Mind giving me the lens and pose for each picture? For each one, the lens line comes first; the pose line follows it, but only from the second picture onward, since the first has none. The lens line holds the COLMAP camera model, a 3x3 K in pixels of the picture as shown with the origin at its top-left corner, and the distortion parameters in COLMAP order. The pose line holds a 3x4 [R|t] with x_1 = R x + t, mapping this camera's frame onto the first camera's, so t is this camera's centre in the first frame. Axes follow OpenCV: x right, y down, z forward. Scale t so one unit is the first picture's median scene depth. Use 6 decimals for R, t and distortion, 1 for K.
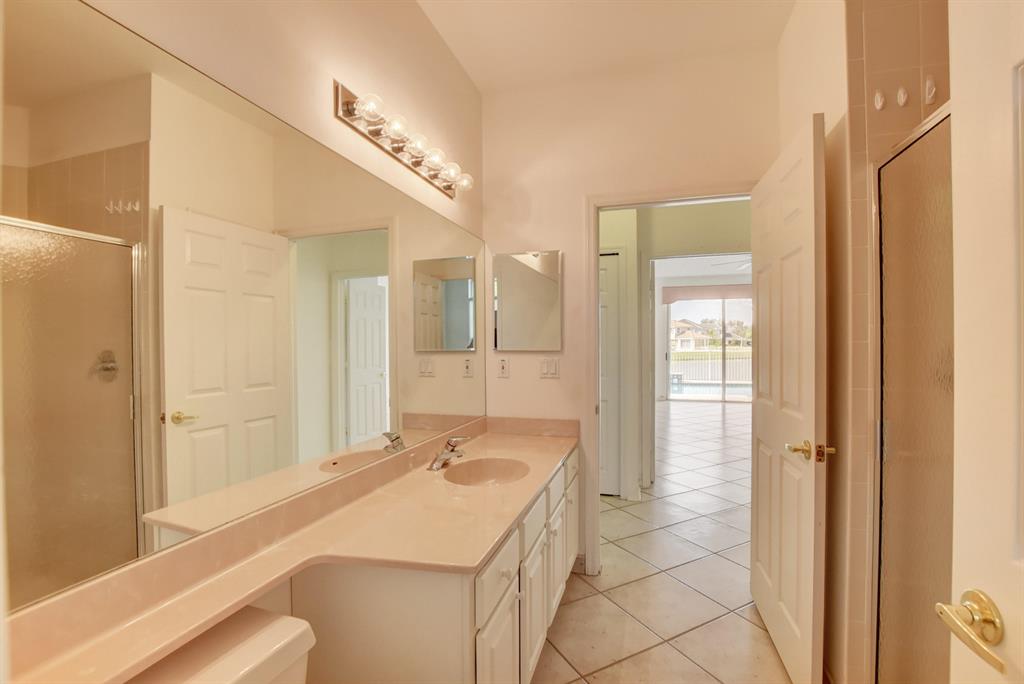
lens RADIAL K [[458.4, 0, 513.3], [0, 458.4, 347.8], [0, 0, 1]] dist [-0.026136, 0.000852]
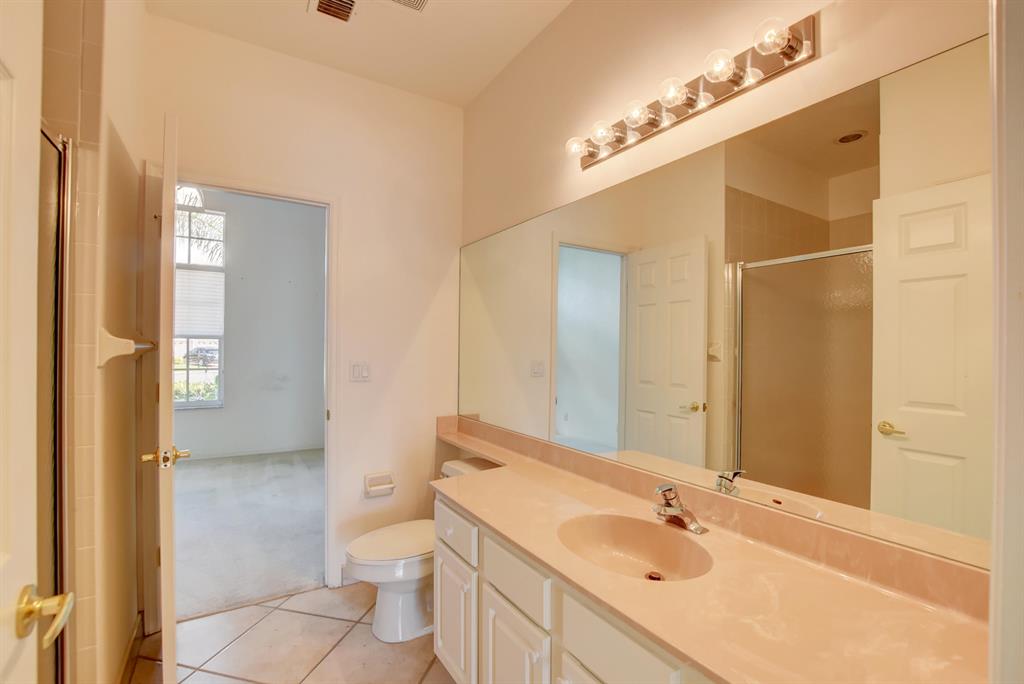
lens RADIAL K [[458.4, 0, 513.3], [0, 458.4, 347.8], [0, 0, 1]] dist [-0.026136, 0.000852]
pose [[-0.648122, 0.004338, -0.761524, 0.419928], [-0.003890, 0.999952, 0.009007, -0.012118], [0.761526, 0.008800, -0.648074, 0.986271]]
